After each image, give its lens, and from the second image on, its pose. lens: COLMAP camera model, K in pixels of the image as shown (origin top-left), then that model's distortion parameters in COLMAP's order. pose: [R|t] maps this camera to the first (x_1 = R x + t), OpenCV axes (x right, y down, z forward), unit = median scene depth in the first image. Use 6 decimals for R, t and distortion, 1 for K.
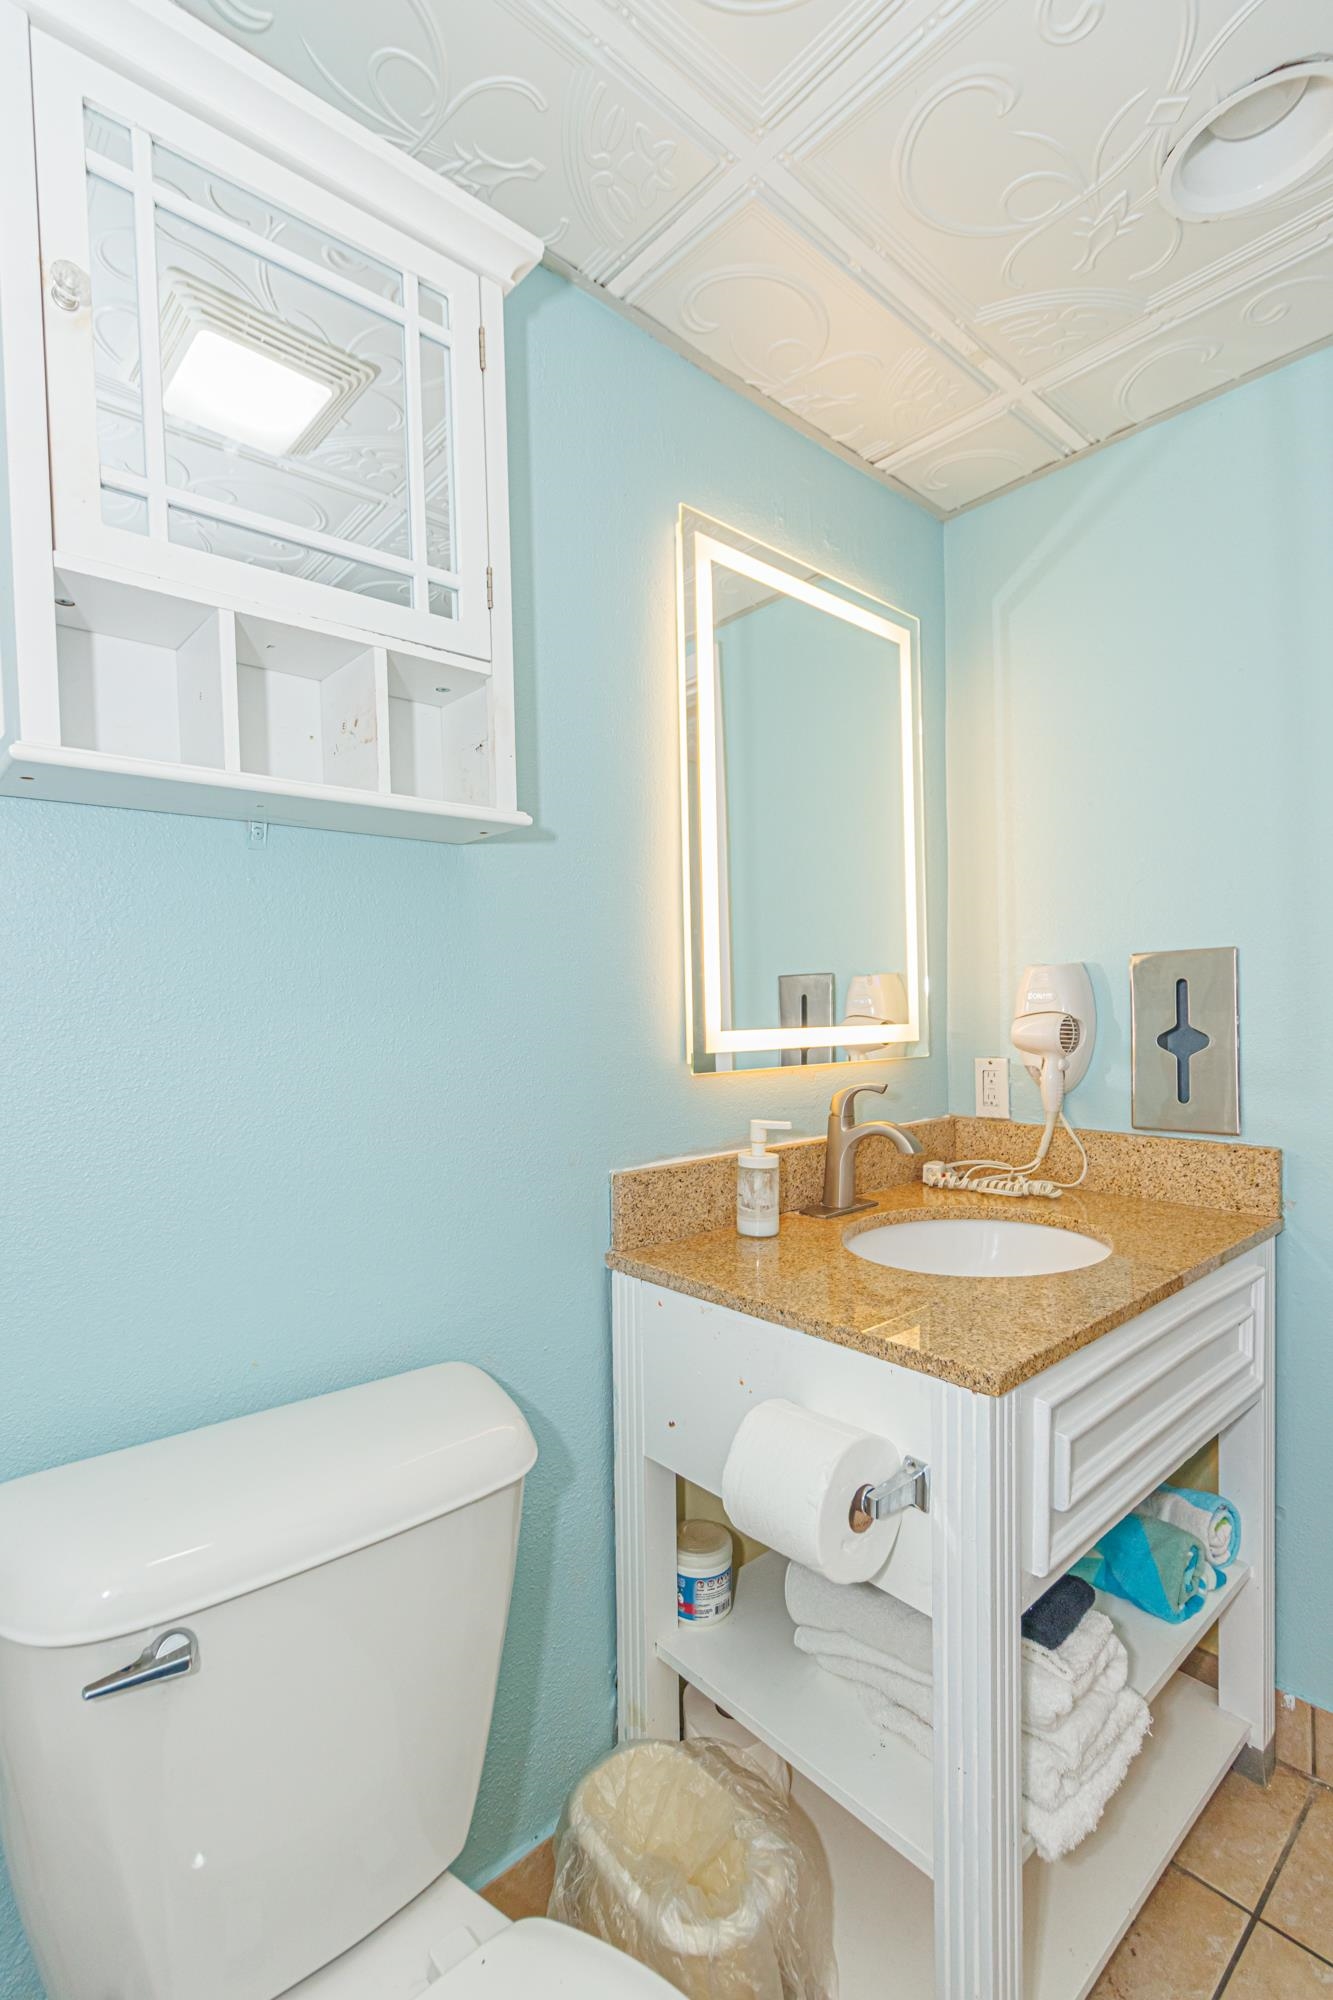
lens RADIAL K [[923.7, 0, 668.2], [0, 923.7, 1015.7], [0, 0, 1]] dist [0.004489, -0.000306]
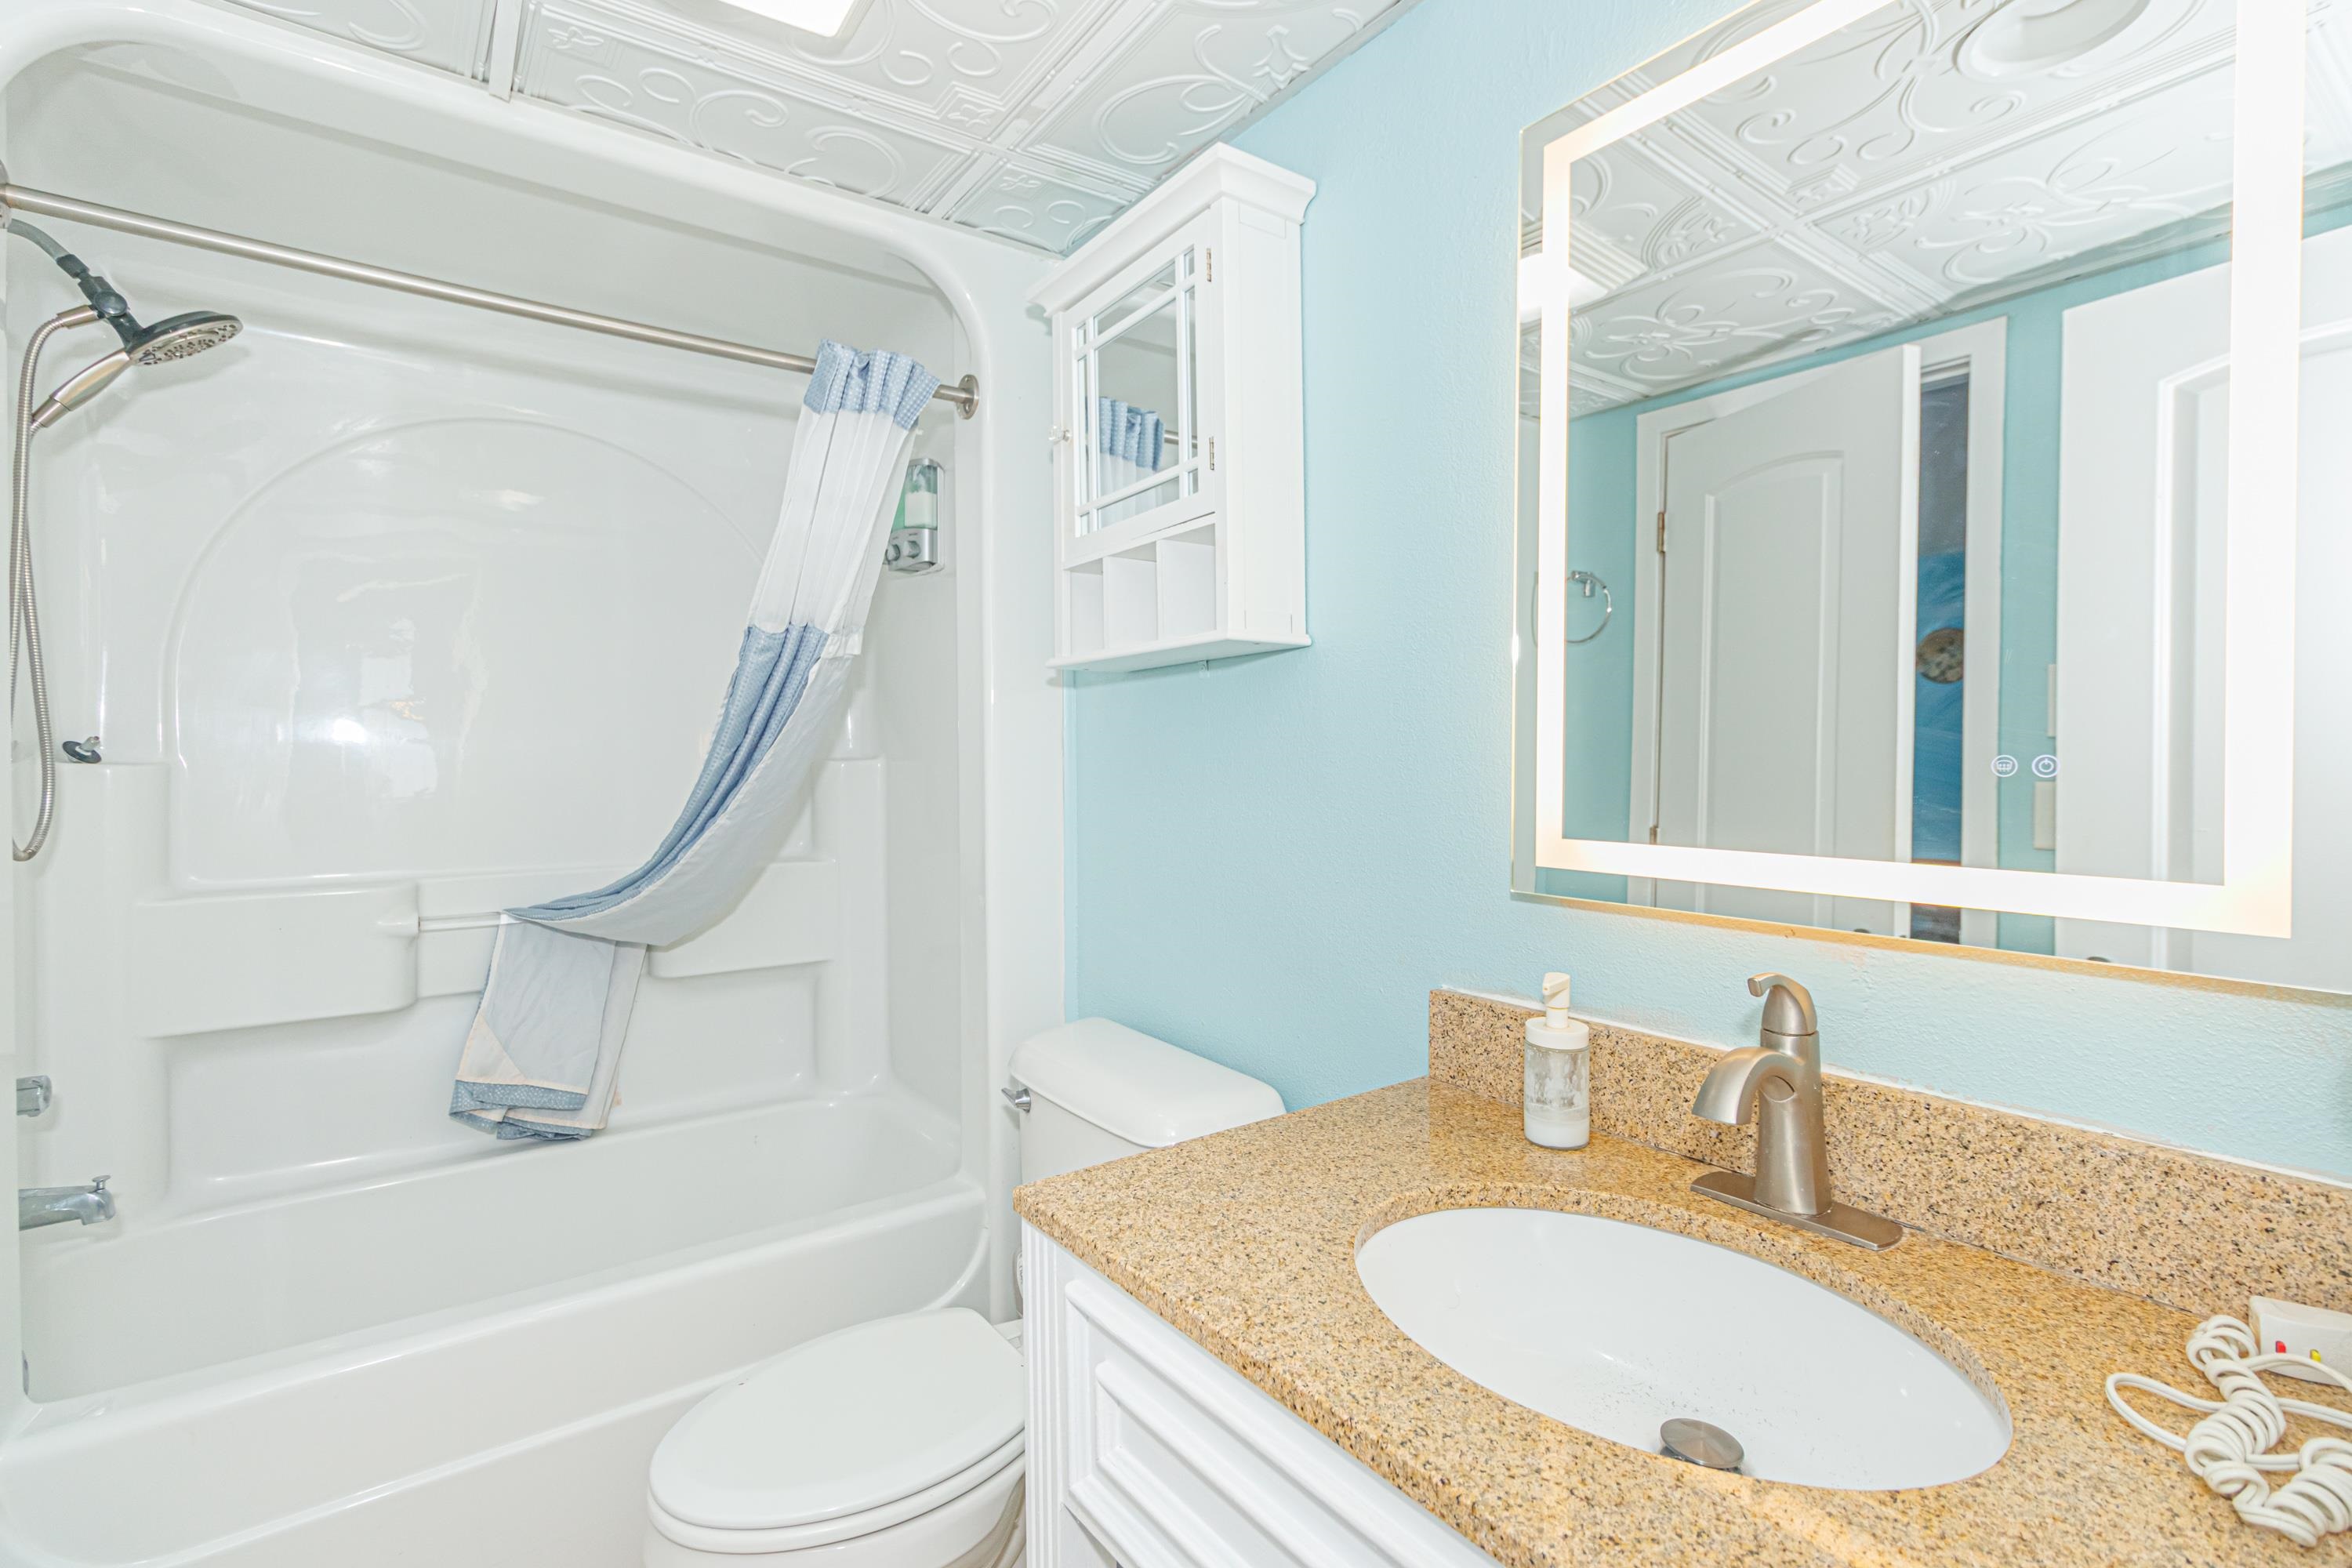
lens RADIAL K [[1086.2, 0, 1158.2], [0, 1086.2, 764.7], [0, 0, 1]] dist [0.004489, -0.000306]
pose [[-0.121445, 0.013746, -0.992503, 0.928698], [-0.014899, 0.999766, 0.015670, -0.047436], [0.992486, 0.016690, -0.121212, 0.814139]]
